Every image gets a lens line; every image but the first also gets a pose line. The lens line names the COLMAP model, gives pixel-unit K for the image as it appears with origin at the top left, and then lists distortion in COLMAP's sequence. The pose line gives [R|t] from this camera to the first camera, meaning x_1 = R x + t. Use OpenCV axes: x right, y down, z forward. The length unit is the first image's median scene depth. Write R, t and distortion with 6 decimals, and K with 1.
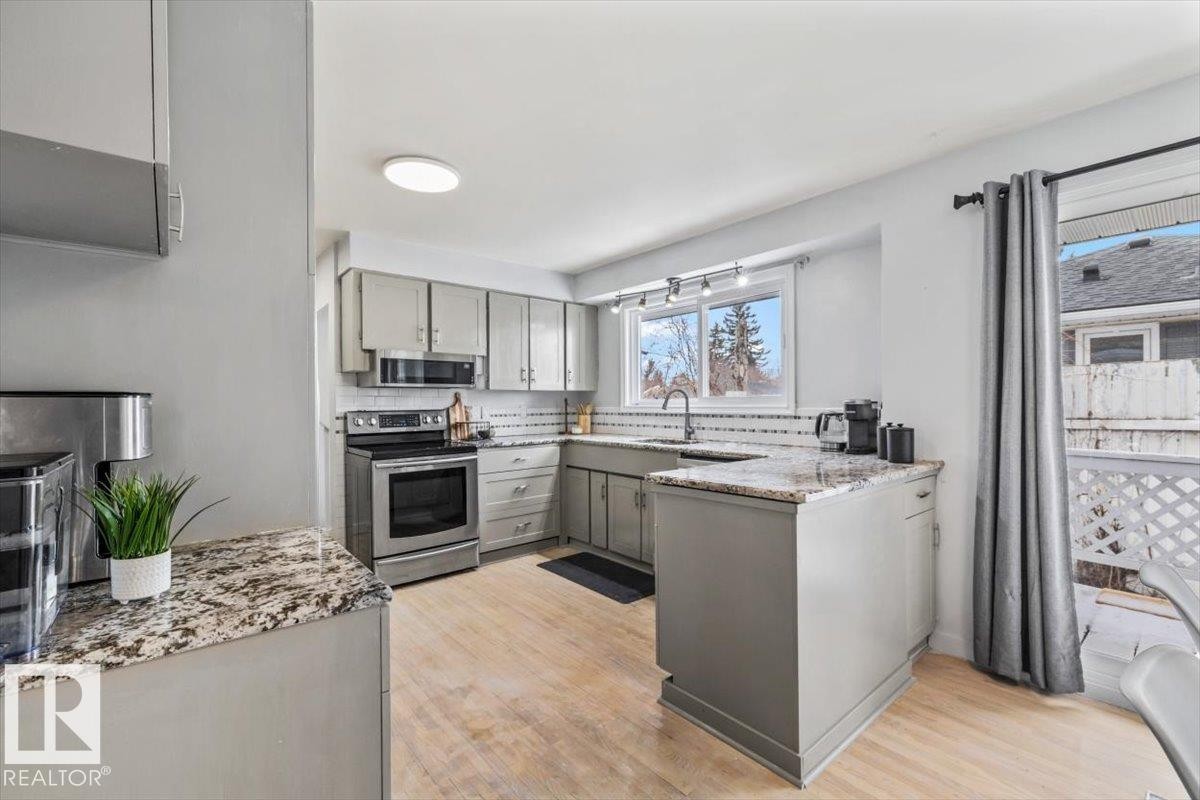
lens RADIAL K [[511.1, 0, 595.0], [0, 511.1, 404.5], [0, 0, 1]] dist [-0.000013, 0.000009]
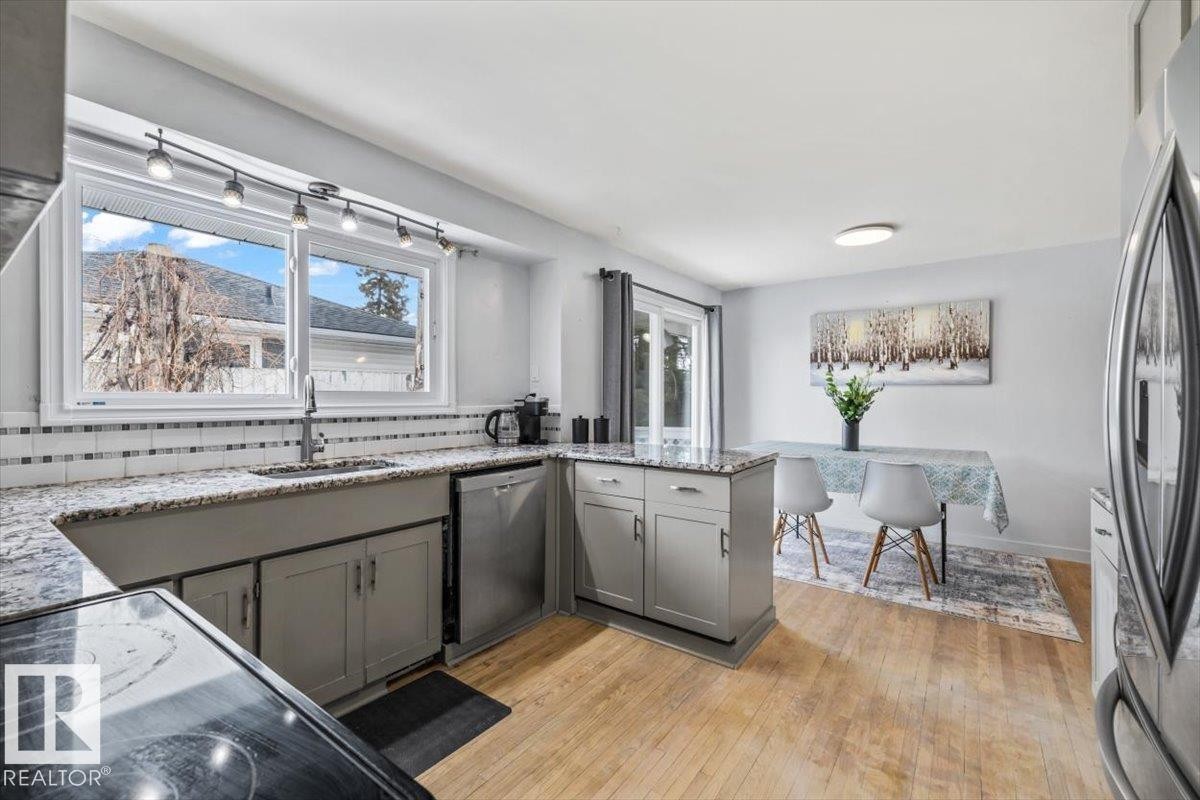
lens RADIAL K [[501.0, 0, 596.3], [0, 501.0, 397.4], [0, 0, 1]] dist [0.000238, 0.000062]
pose [[-0.227517, 0.008275, 0.973739, -0.511634], [0.003013, 0.999965, -0.007794, -0.001105], [-0.973769, 0.001161, -0.227534, 0.907336]]
